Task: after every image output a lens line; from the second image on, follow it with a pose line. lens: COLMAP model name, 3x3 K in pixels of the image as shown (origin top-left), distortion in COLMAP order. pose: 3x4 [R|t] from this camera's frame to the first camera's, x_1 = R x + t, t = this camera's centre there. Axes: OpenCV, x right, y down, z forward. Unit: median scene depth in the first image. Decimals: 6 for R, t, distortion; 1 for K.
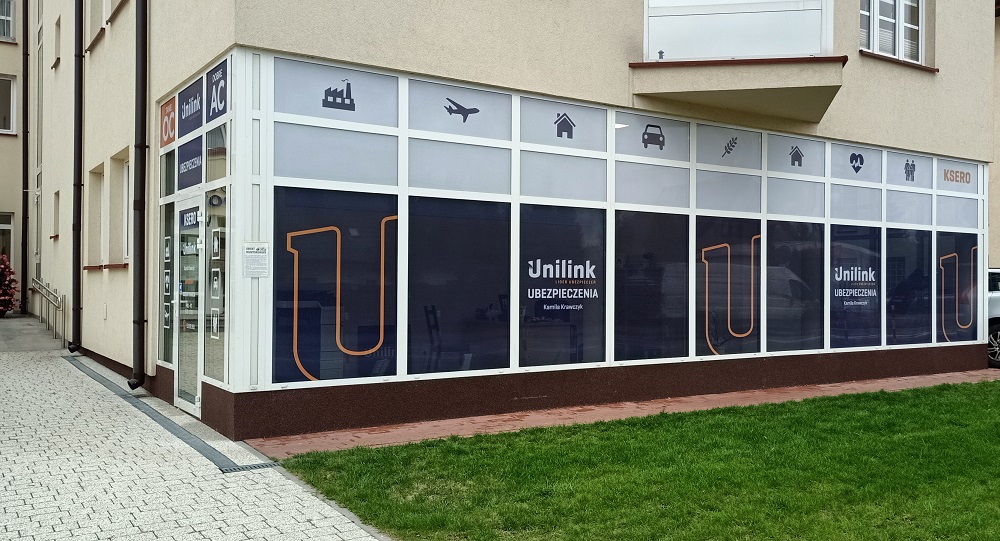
lens RADIAL K [[846.9, 0, 500.0], [0, 846.9, 270.5], [0, 0, 1]] dist [0.058451, 0.000880]
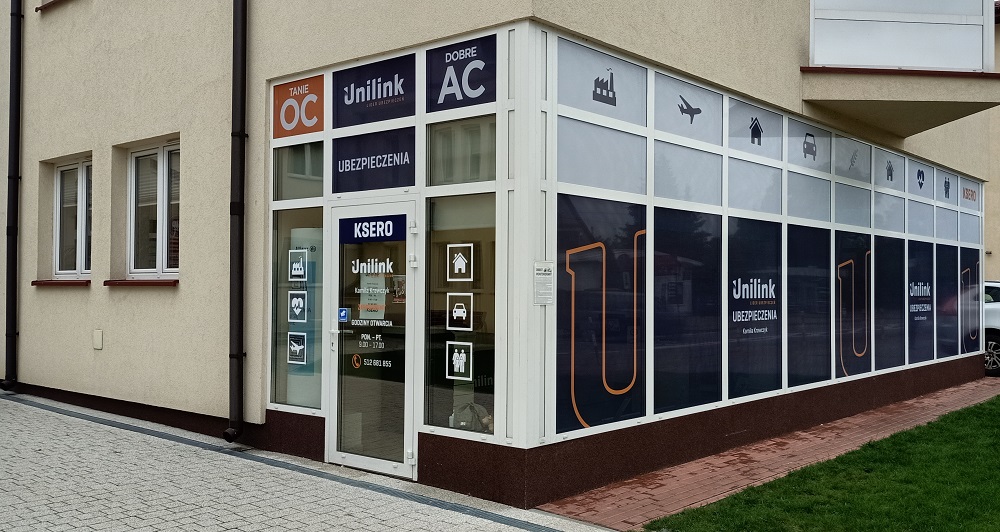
lens RADIAL K [[879.9, 0, 500.0], [0, 879.9, 266.0], [0, 0, 1]] dist [0.074868, -0.014213]
pose [[0.962685, 0.002582, 0.270612, -0.468856], [0.000131, 0.999950, -0.010007, -0.017602], [-0.270624, 0.009669, 0.962637, 0.167666]]
